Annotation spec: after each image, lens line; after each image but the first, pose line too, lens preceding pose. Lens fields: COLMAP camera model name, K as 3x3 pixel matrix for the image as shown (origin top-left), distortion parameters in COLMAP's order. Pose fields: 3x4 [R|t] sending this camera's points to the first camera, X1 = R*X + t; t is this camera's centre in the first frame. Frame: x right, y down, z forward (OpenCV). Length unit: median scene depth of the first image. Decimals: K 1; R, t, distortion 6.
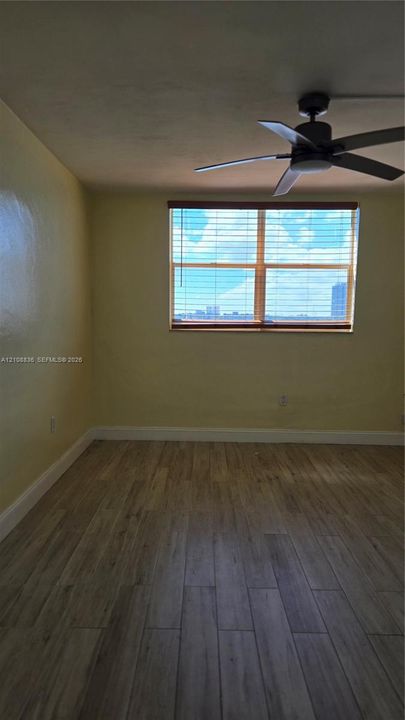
lens RADIAL K [[480.3, 0, 201.5], [0, 480.3, 361.8], [0, 0, 1]] dist [0.067751, -0.000900]
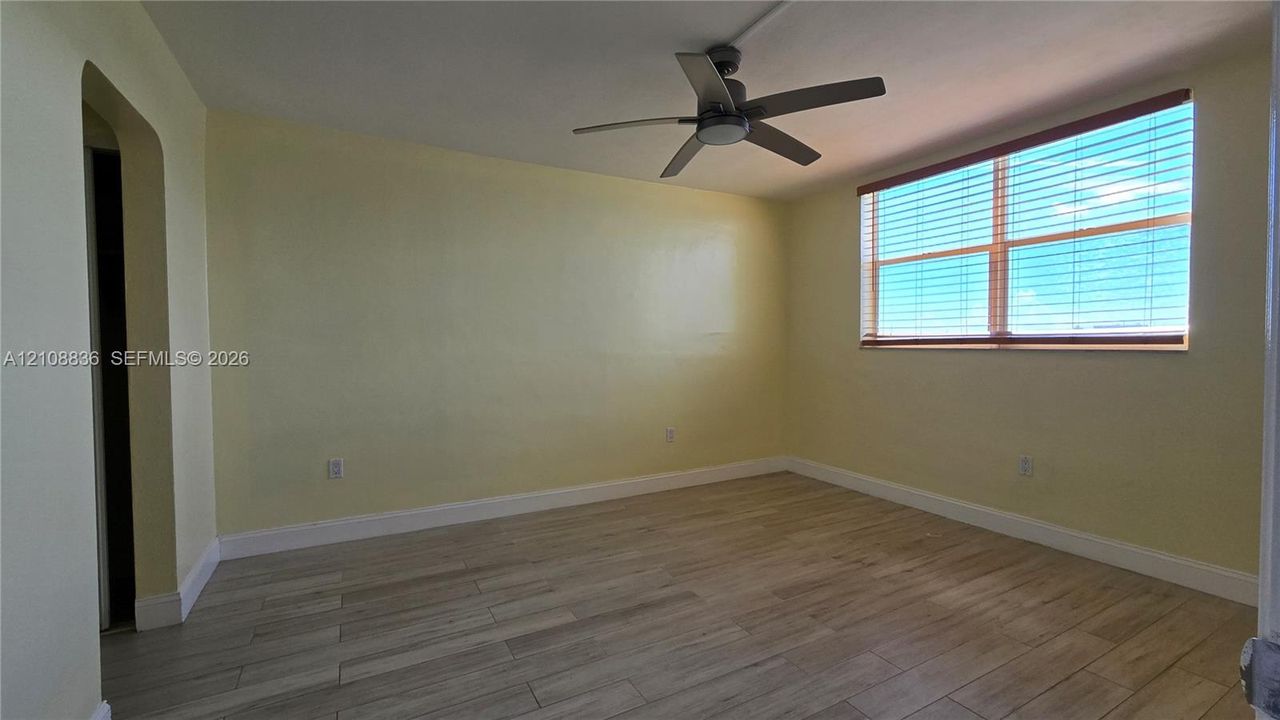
lens RADIAL K [[528.3, 0, 639.6], [0, 528.3, 357.0], [0, 0, 1]] dist [0.003469, -0.000176]
pose [[0.483590, 0.008200, -0.875256, 0.522442], [-0.063226, 0.997671, -0.025586, -0.007079], [0.873008, 0.067712, 0.482982, 0.279633]]
